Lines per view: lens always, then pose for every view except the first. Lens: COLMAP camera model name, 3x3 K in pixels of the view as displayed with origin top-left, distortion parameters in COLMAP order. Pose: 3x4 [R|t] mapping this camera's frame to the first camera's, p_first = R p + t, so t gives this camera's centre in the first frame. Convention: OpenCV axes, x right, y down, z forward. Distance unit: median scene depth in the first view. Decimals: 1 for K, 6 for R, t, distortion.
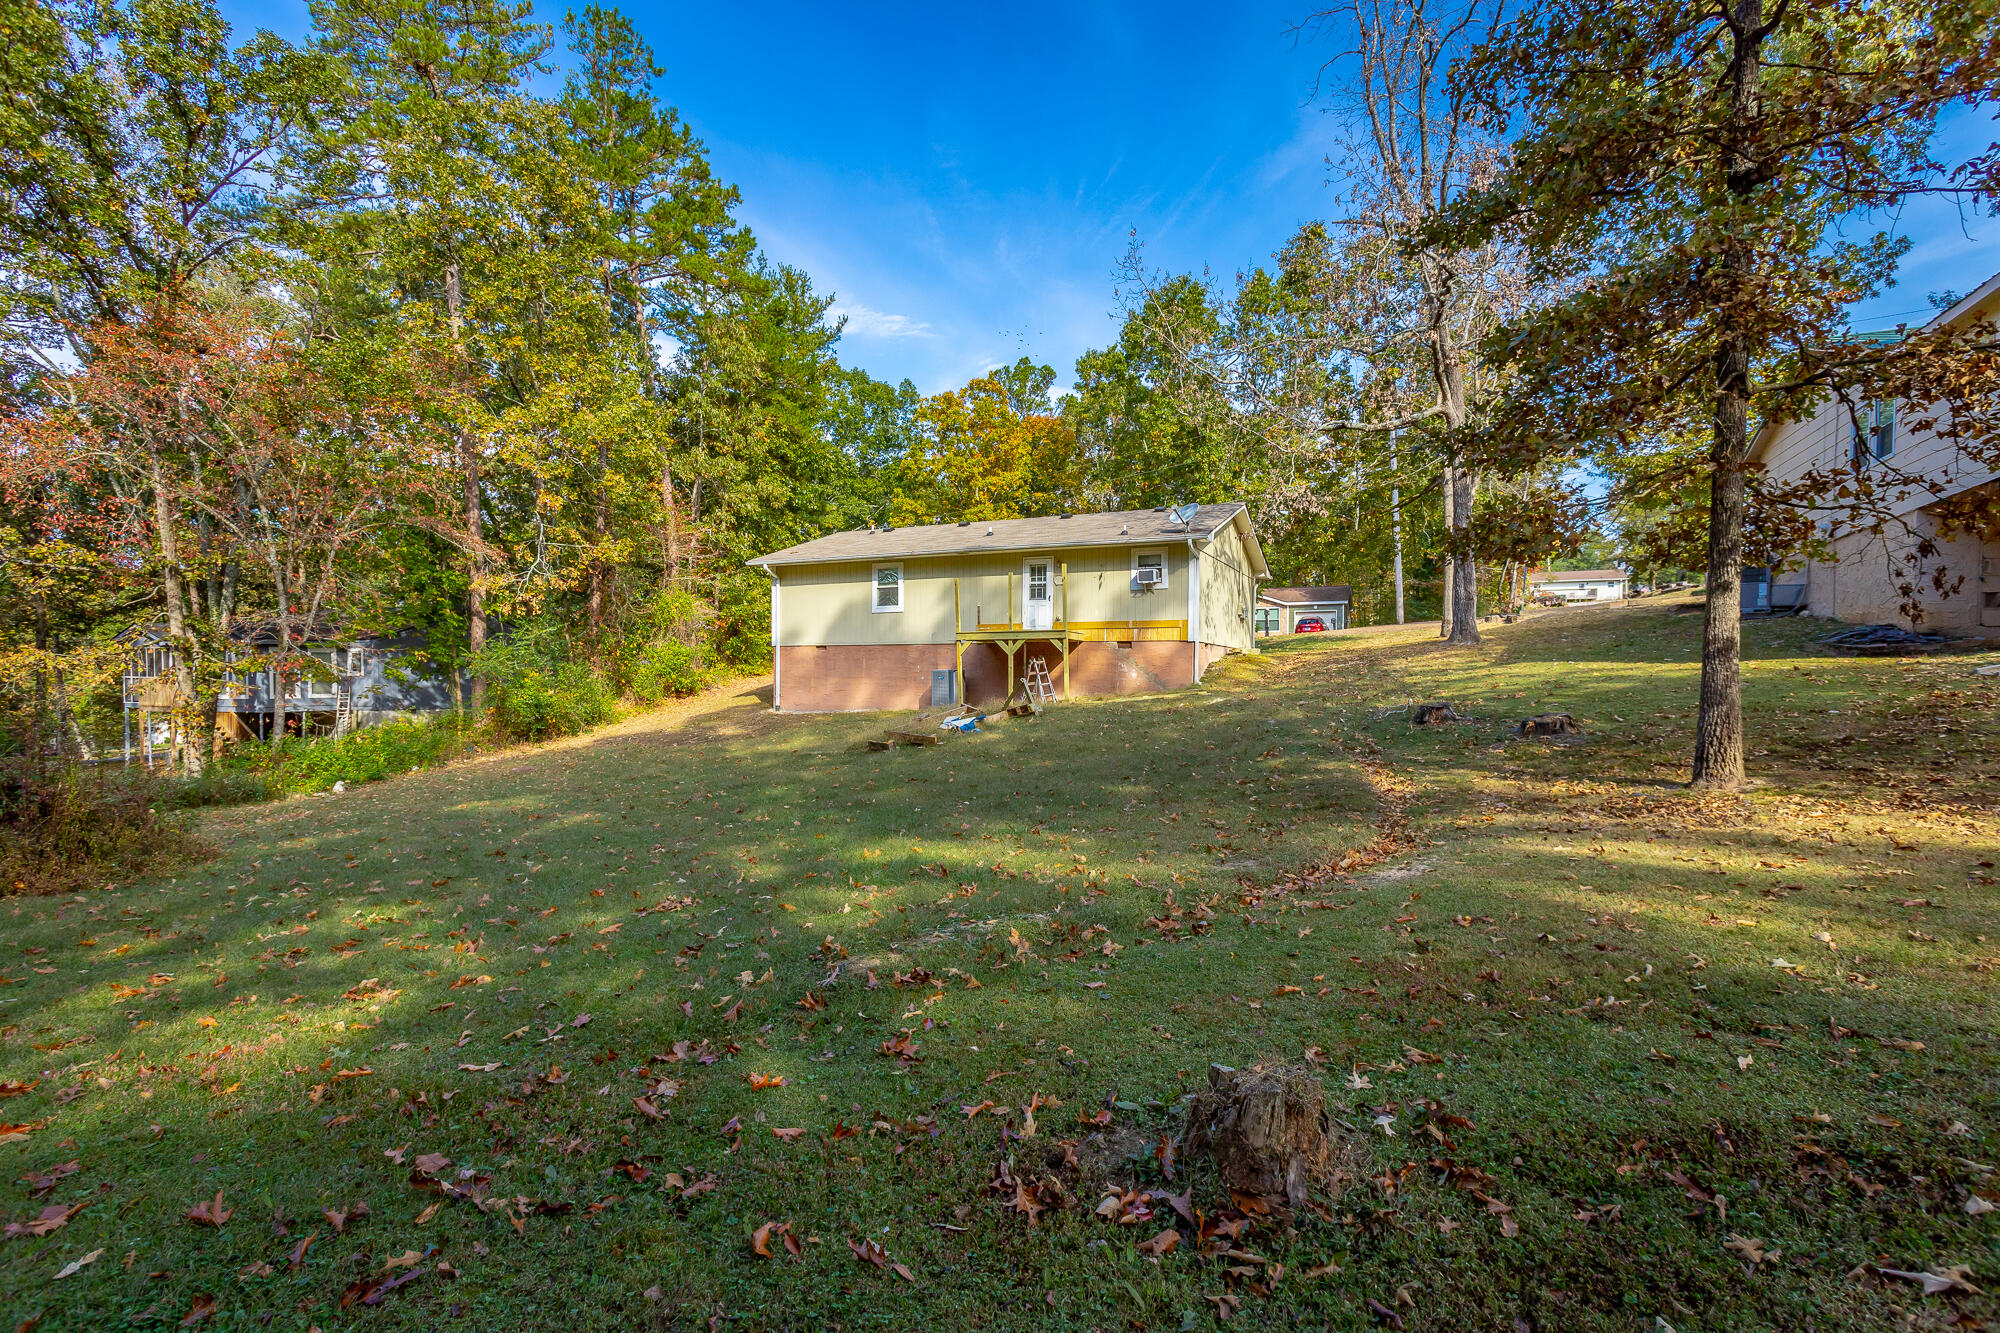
lens RADIAL K [[949.5, 0, 1000.0], [0, 949.5, 666.5], [0, 0, 1]] dist [0.001026, 0.000696]
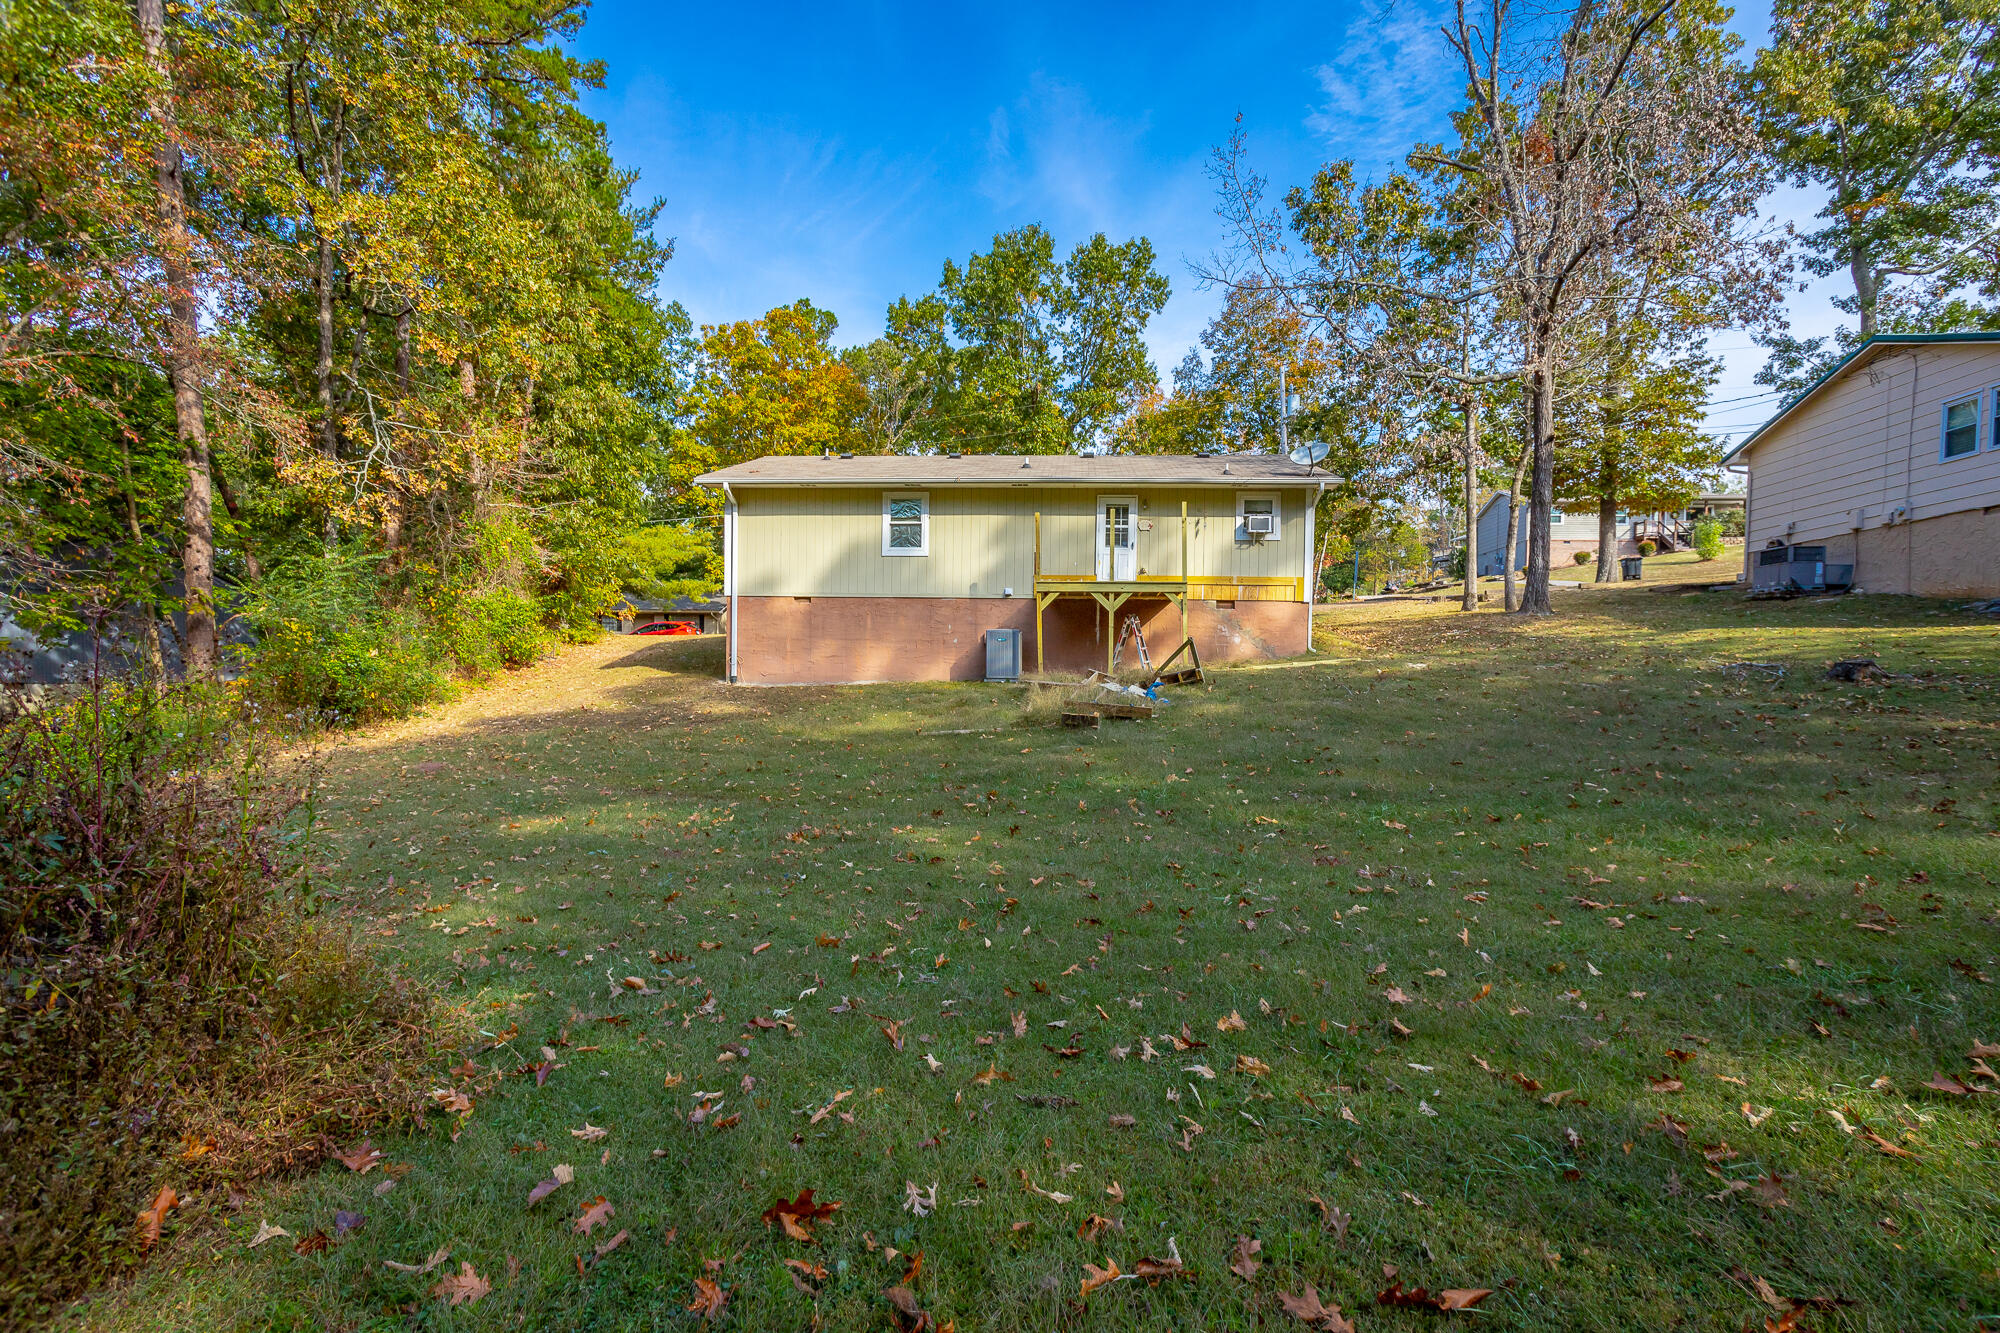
lens RADIAL K [[964.7, 0, 1031.2], [0, 964.7, 687.6], [0, 0, 1]] dist [0.001640, -0.000006]
pose [[0.935504, 0.003925, 0.353293, -0.300918], [-0.015492, 0.999432, 0.029919, 0.025083], [-0.352975, -0.033463, 0.935034, 0.225858]]
